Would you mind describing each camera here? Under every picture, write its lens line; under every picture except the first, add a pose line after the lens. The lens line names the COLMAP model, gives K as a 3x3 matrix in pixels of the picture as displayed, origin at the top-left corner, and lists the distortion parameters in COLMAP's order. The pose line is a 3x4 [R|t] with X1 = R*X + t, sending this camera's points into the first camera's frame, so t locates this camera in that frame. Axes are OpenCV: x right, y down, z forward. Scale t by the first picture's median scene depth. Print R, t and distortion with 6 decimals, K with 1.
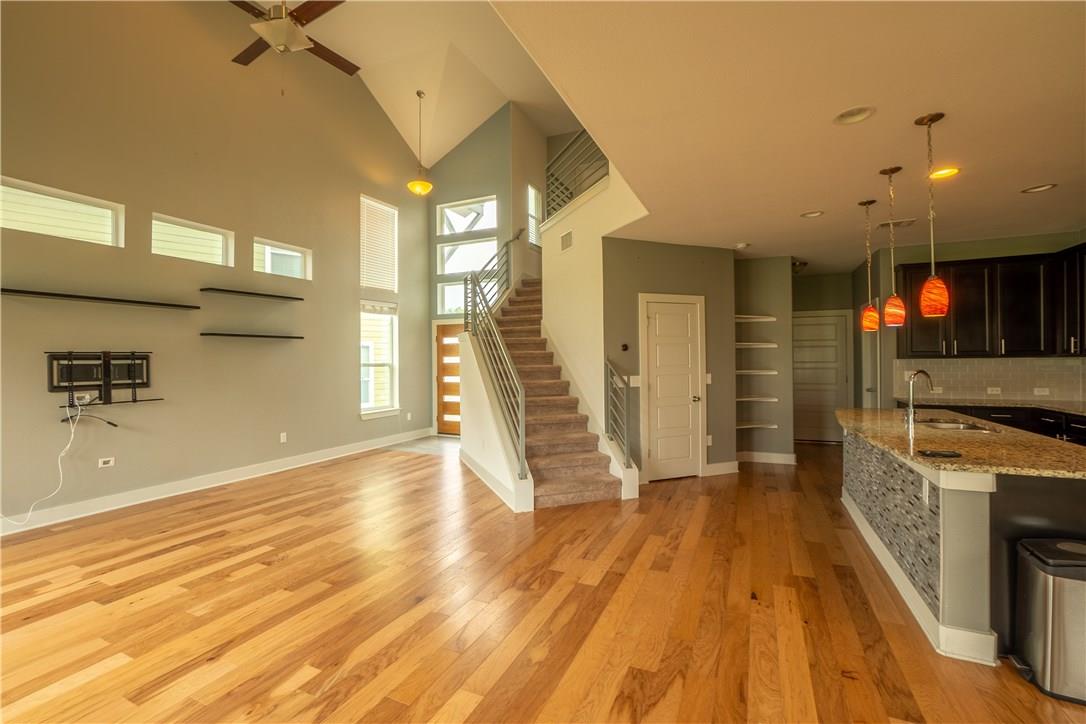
lens RADIAL K [[477.1, 0, 538.1], [0, 477.1, 359.3], [0, 0, 1]] dist [-0.066574, 0.024052]
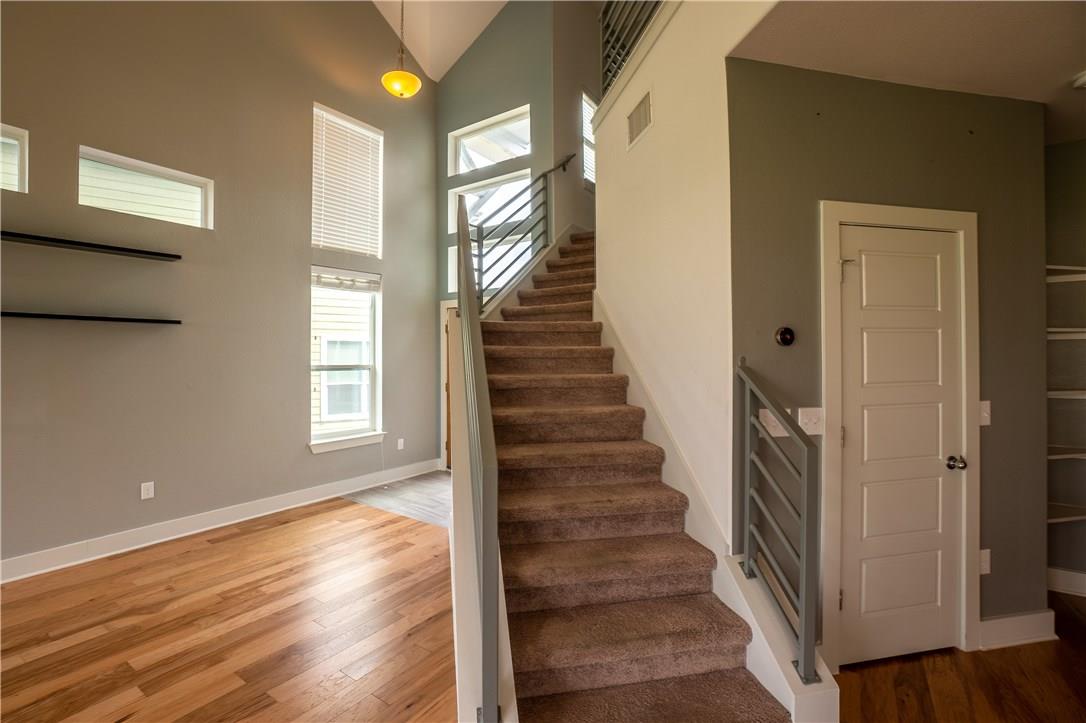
lens RADIAL K [[484.3, 0, 533.2], [0, 484.3, 359.7], [0, 0, 1]] dist [-0.070694, 0.026313]
pose [[0.985505, 0.005832, -0.169547, 0.043617], [-0.004777, 0.999967, 0.006628, -0.006816], [0.169580, -0.005722, 0.985500, 0.586120]]
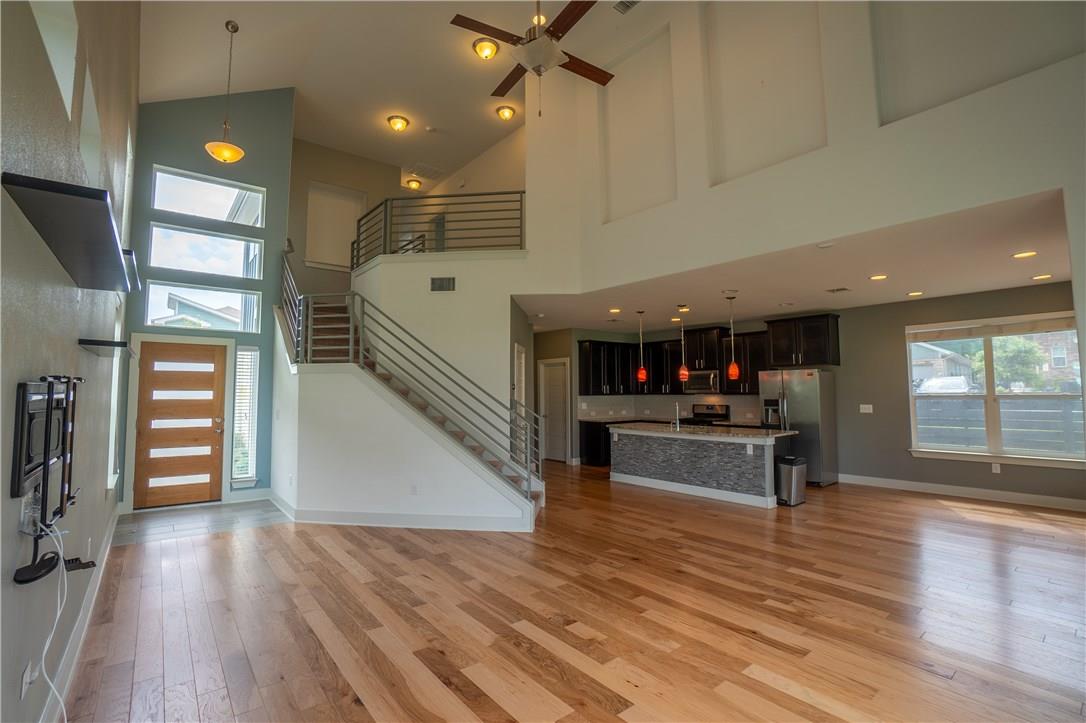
lens RADIAL K [[484.0, 0, 540.9], [0, 484.0, 356.5], [0, 0, 1]] dist [-0.065592, 0.024392]
pose [[0.447663, 0.072228, 0.891281, -0.919339], [-0.003447, 0.996864, -0.079053, -0.003738], [-0.894196, 0.032317, 0.446508, 0.383389]]
